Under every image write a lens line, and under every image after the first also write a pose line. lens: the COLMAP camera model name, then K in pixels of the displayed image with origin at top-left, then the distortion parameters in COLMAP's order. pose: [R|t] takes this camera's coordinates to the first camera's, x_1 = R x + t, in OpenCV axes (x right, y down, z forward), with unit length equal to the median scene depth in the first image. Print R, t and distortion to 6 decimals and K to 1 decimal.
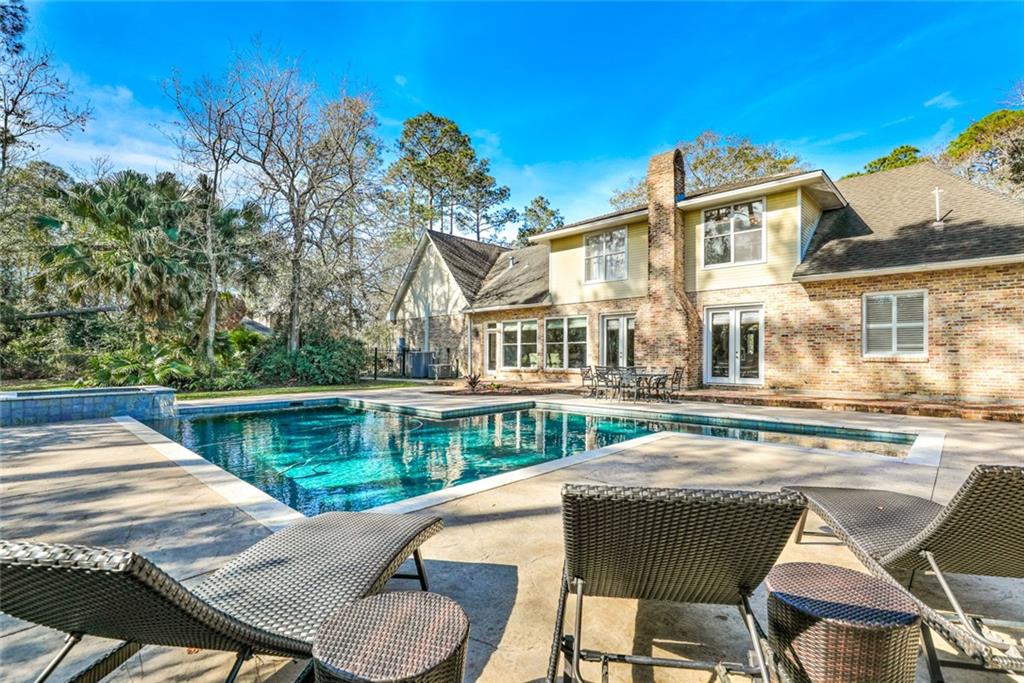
lens RADIAL K [[474.7, 0, 517.9], [0, 474.7, 339.5], [0, 0, 1]] dist [-0.014201, 0.000844]
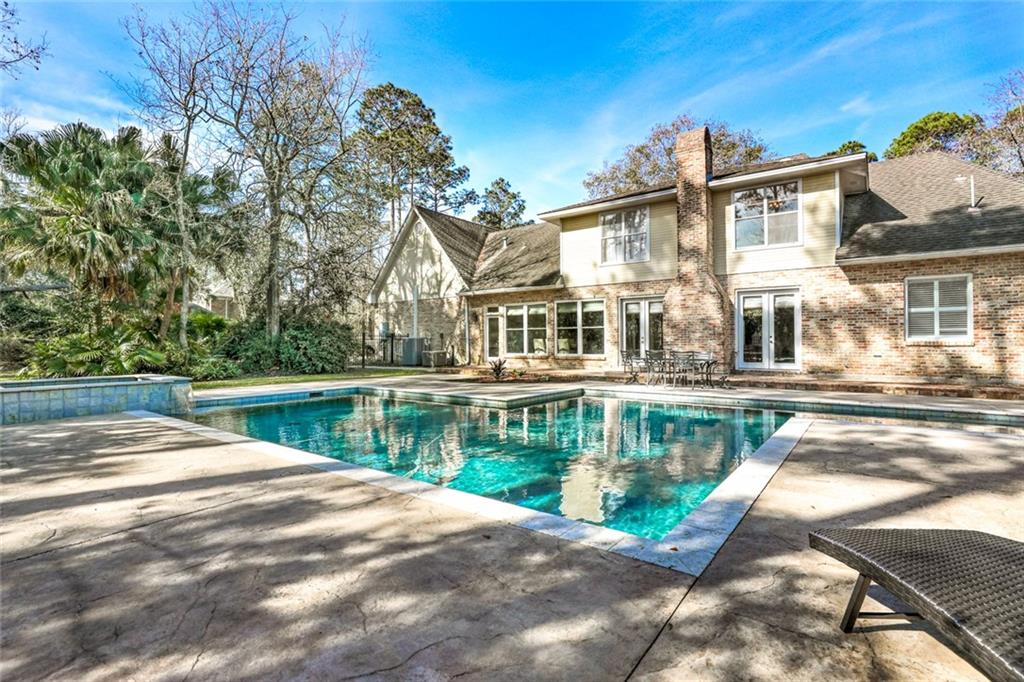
lens RADIAL K [[488.3, 0, 511.5], [0, 488.3, 330.5], [0, 0, 1]] dist [-0.011899, 0.000621]
pose [[0.994617, 0.002602, 0.103587, -0.149312], [-0.003199, 0.999979, 0.005599, 0.008591], [-0.103571, -0.005900, 0.994605, 0.048358]]
